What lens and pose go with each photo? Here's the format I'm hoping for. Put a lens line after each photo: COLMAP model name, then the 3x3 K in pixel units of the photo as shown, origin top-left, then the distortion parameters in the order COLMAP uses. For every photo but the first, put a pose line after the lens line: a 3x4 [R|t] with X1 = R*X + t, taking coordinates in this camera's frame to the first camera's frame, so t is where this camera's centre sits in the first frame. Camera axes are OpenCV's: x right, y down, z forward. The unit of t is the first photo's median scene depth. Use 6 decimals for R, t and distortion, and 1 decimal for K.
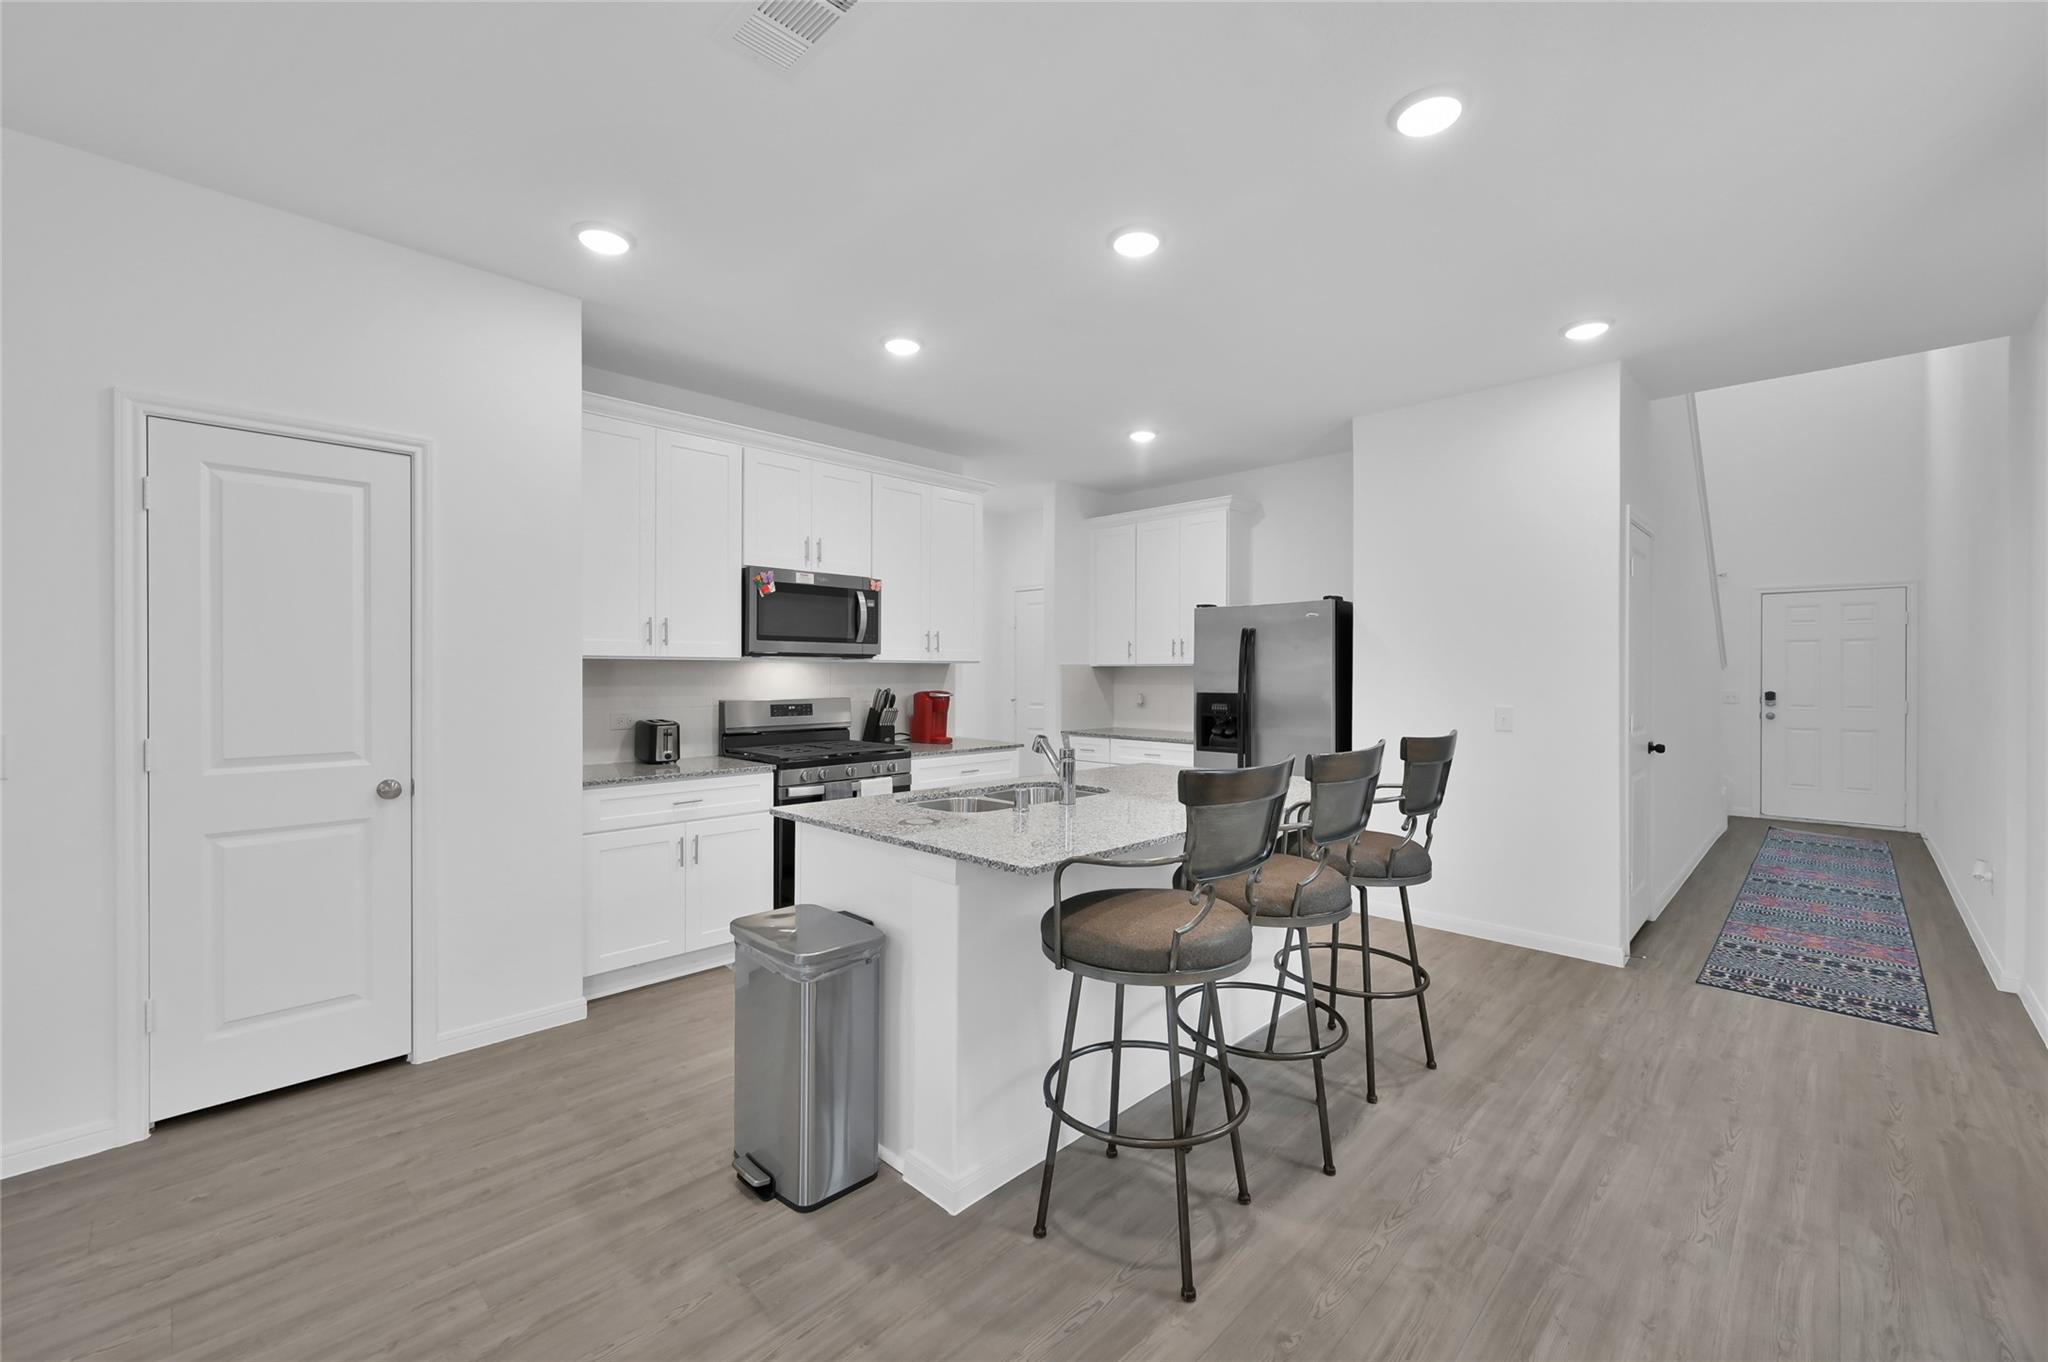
lens RADIAL K [[819.1, 0, 1048.7], [0, 819.1, 674.5], [0, 0, 1]] dist [-0.009483, 0.000661]
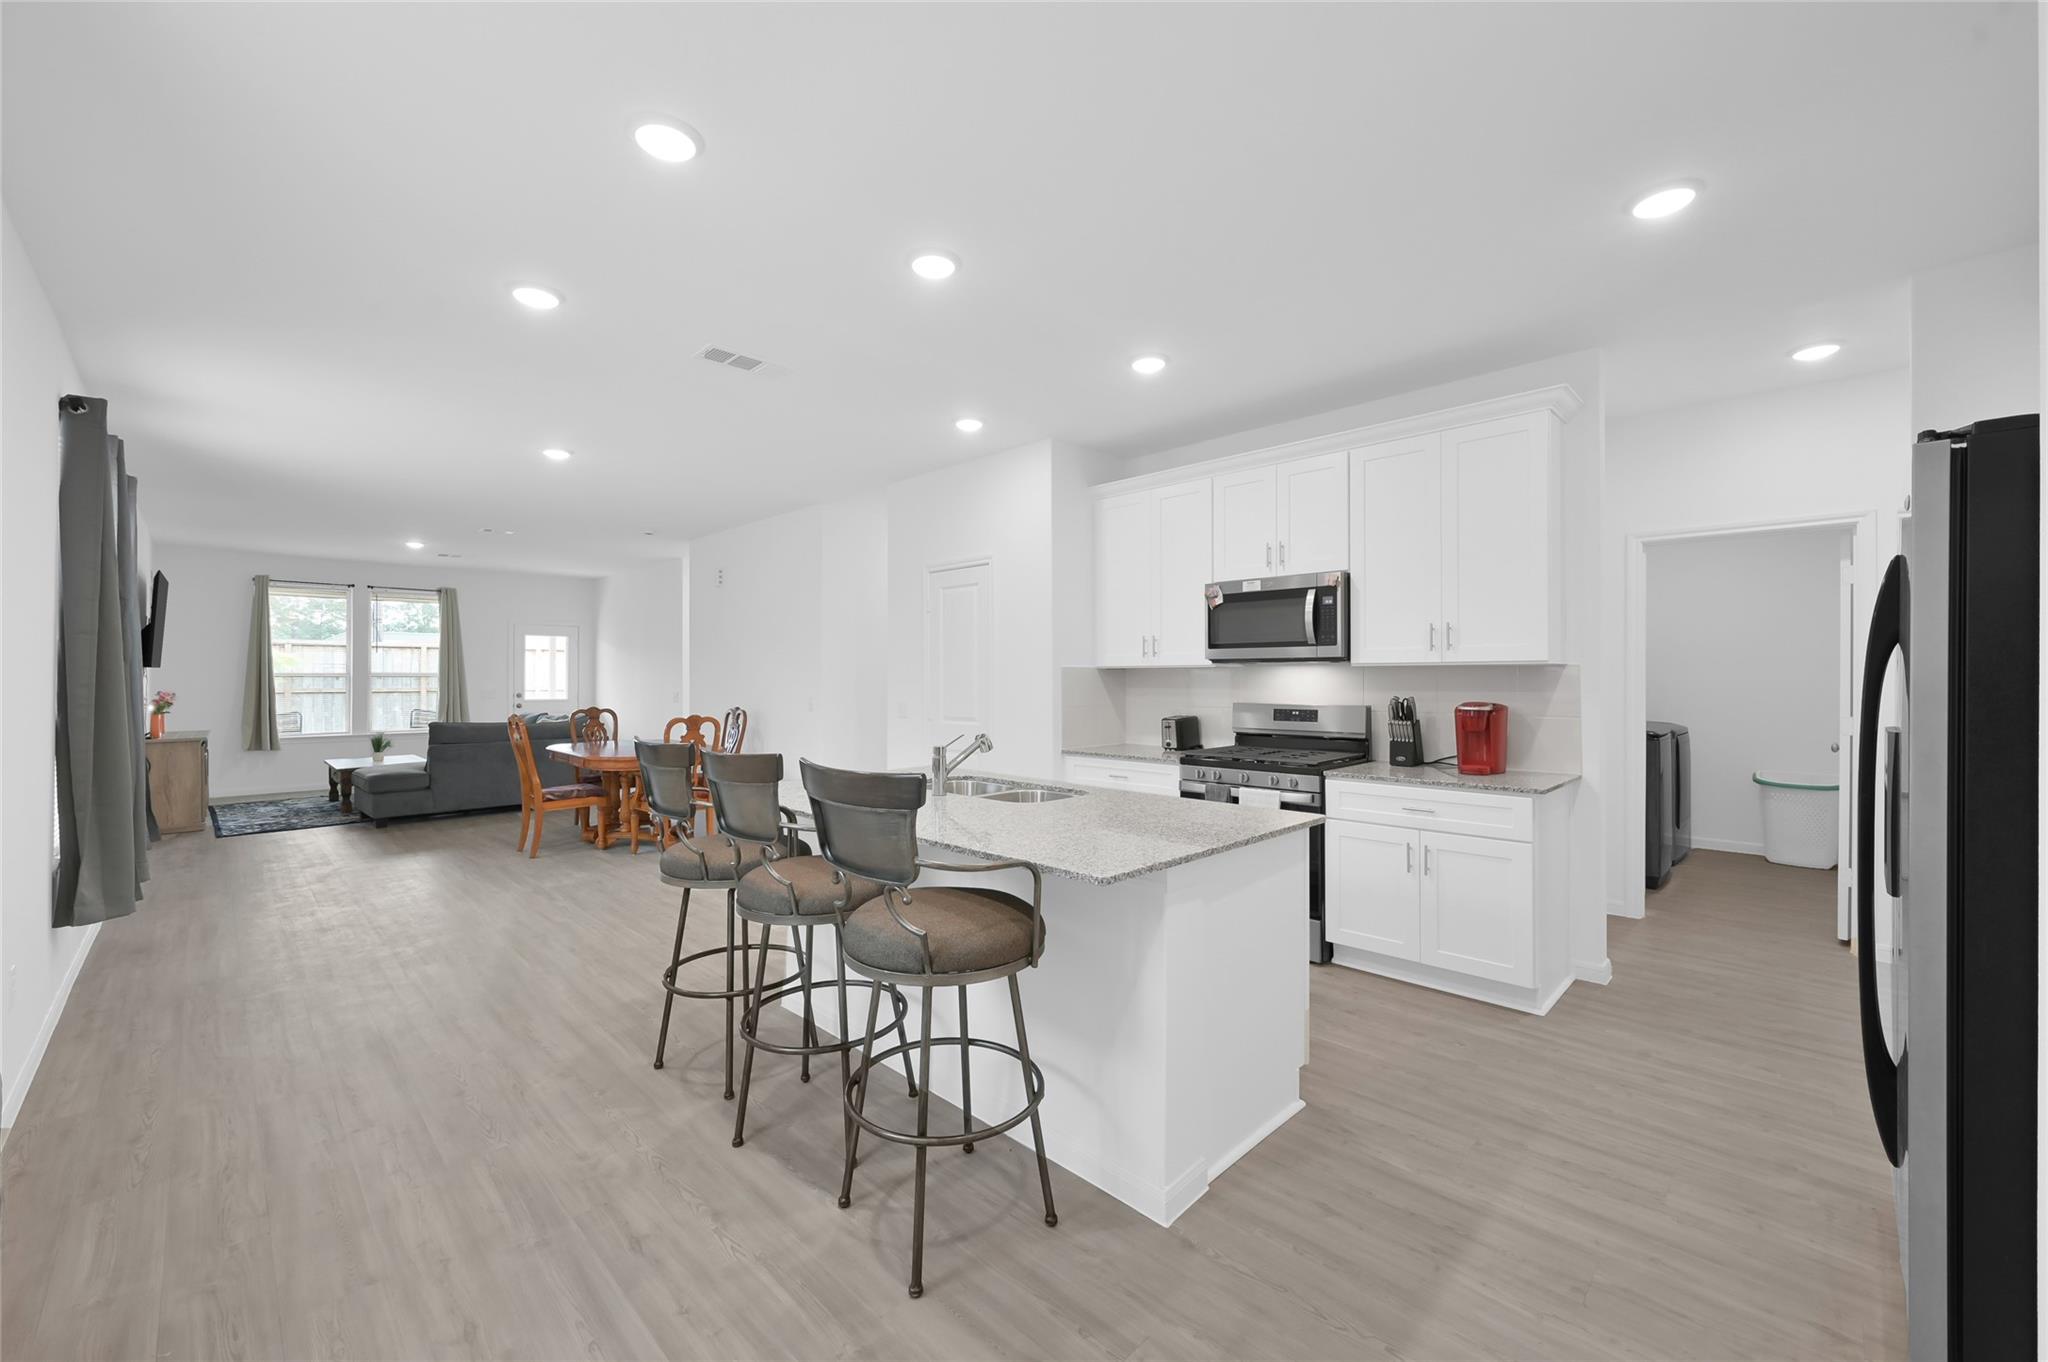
lens RADIAL K [[819.1, 0, 1014.6], [0, 819.1, 677.1], [0, 0, 1]] dist [-0.009483, 0.000661]
pose [[-0.022716, 0.000867, -0.999742, 0.755200], [-0.000786, 0.999999, 0.000885, -0.004099], [0.999742, 0.000806, -0.022715, 0.742384]]
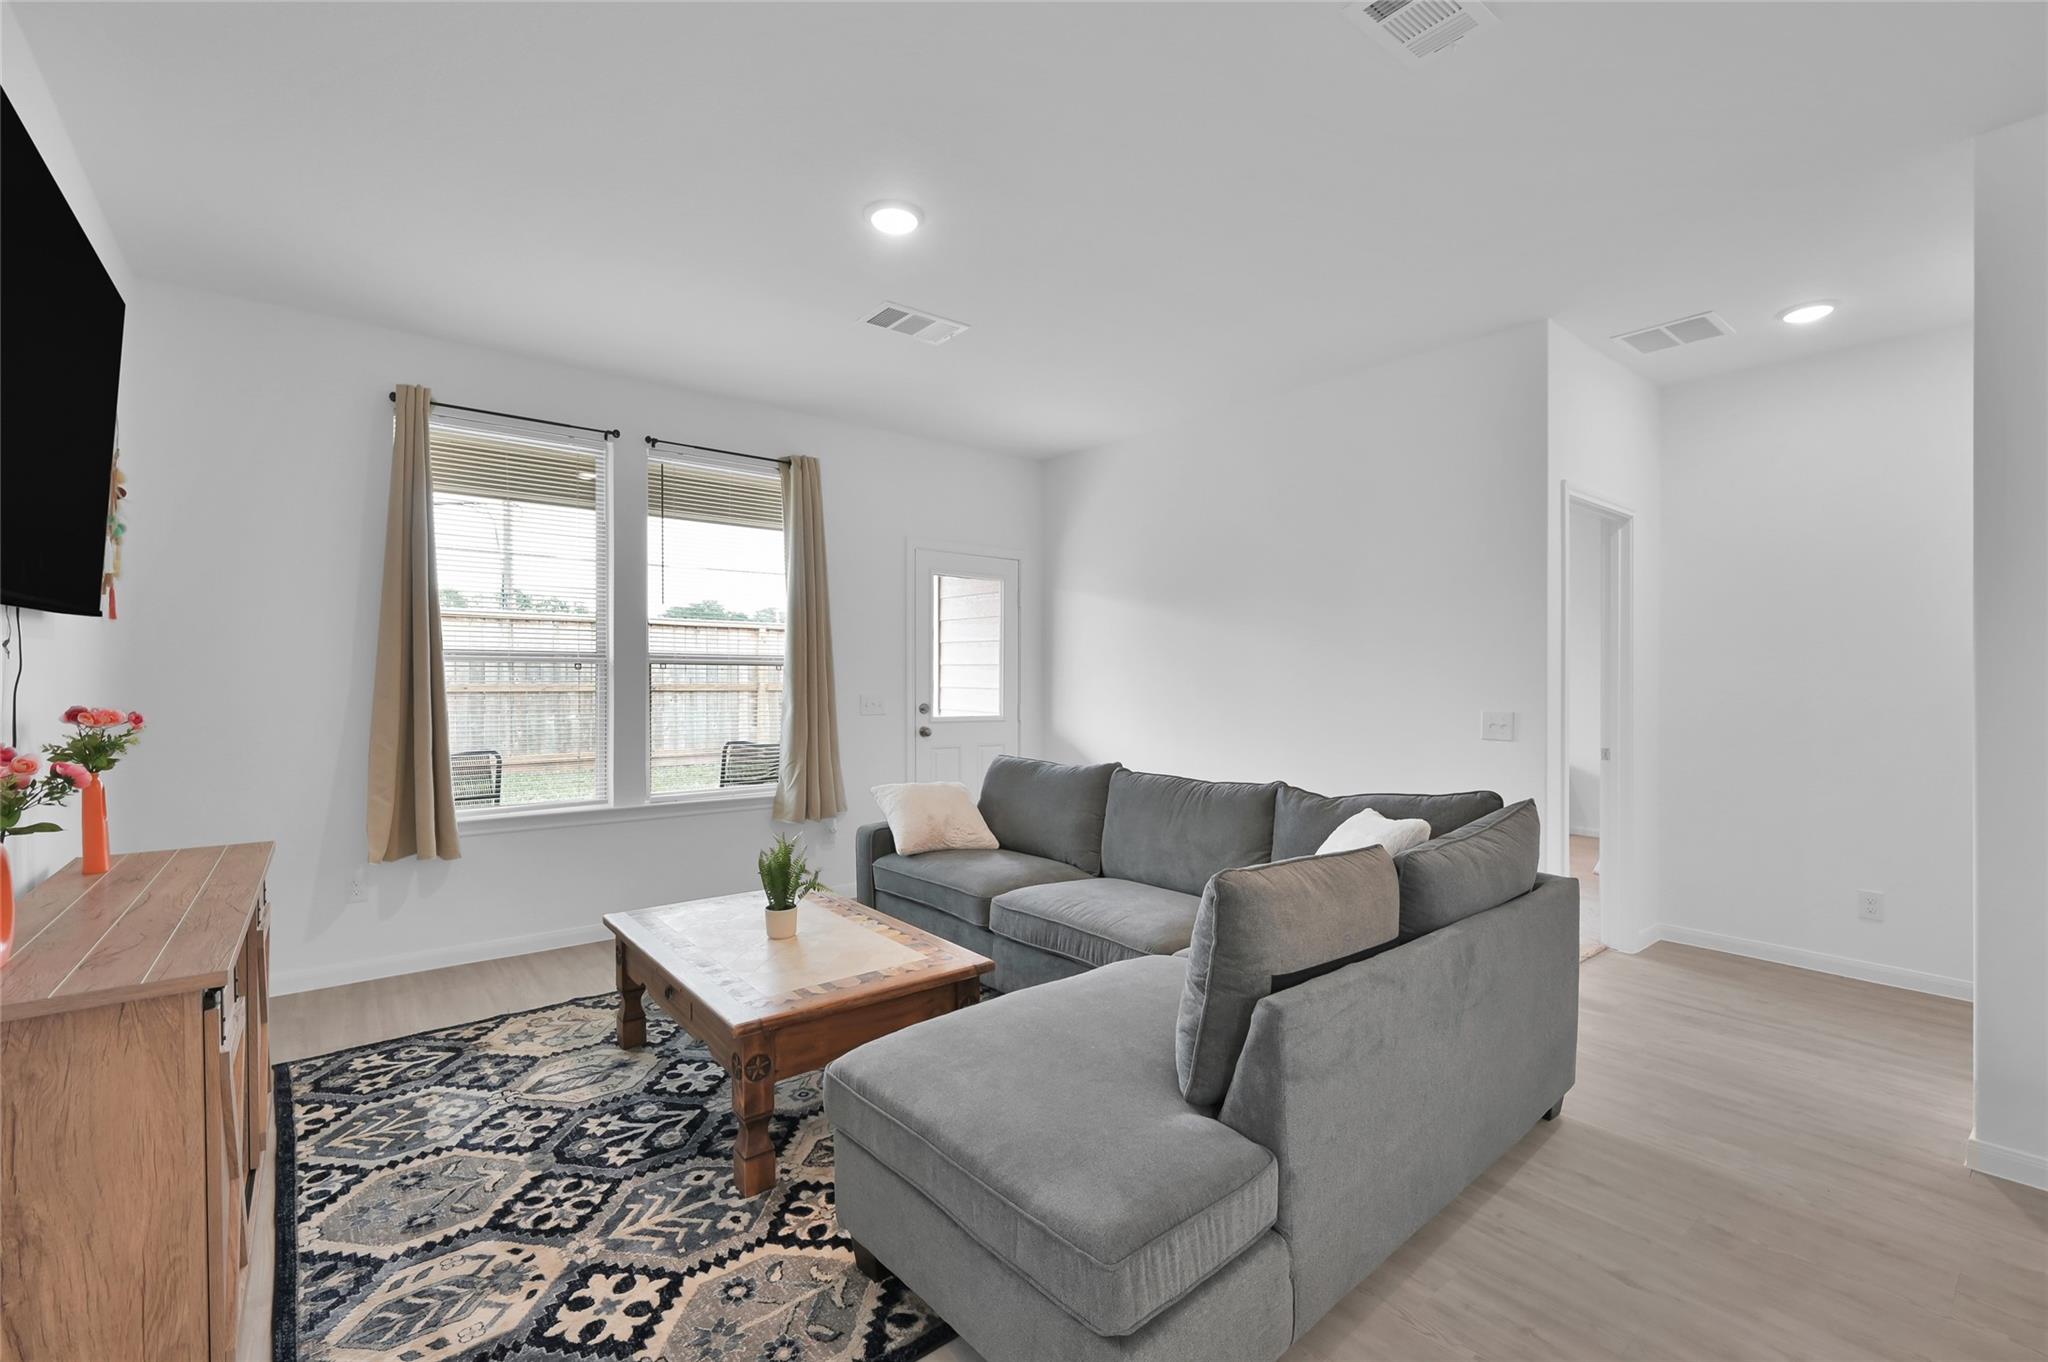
lens RADIAL K [[883.1, 0, 1020.3], [0, 883.1, 675.2], [0, 0, 1]] dist [0.009819, -0.000956]
pose [[-0.129399, 0.000280, -0.991593, -0.674955], [-0.012434, 0.999921, 0.001905, 0.006980], [0.991515, 0.012576, -0.129385, -0.711639]]
